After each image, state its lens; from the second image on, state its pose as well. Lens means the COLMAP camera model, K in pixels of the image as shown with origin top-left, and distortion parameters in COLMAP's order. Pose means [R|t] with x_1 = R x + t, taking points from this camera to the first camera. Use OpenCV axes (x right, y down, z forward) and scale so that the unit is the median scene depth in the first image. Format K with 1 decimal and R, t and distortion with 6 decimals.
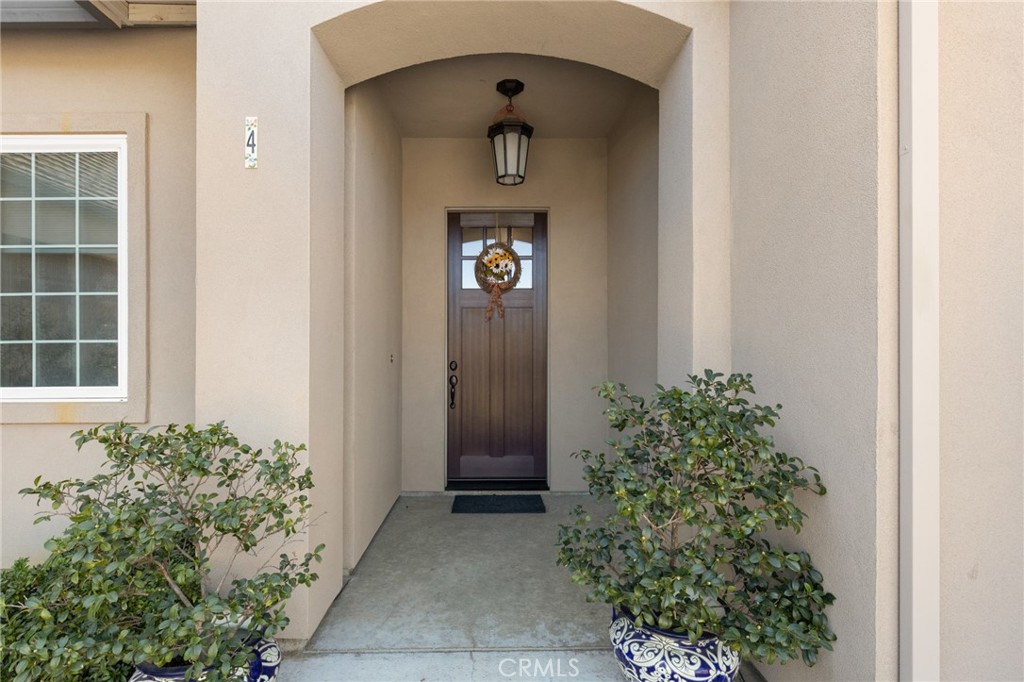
lens RADIAL K [[485.1, 0, 512.0], [0, 485.1, 341.0], [0, 0, 1]] dist [-0.011487, -0.000376]
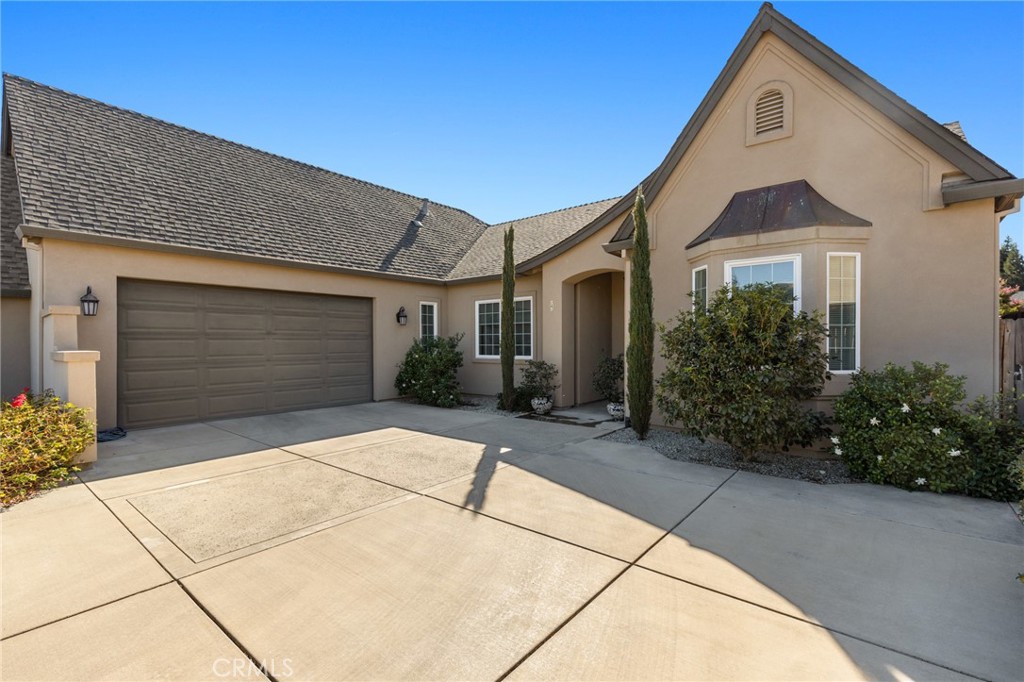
lens RADIAL K [[451.9, 0, 512.0], [0, 451.9, 341.0], [0, 0, 1]] dist [0.002289, 0.000146]
pose [[0.743312, 0.004929, -0.668927, 2.137223], [0.001304, 0.999960, 0.008817, -0.091825], [0.668944, -0.007426, 0.743276, -2.571717]]
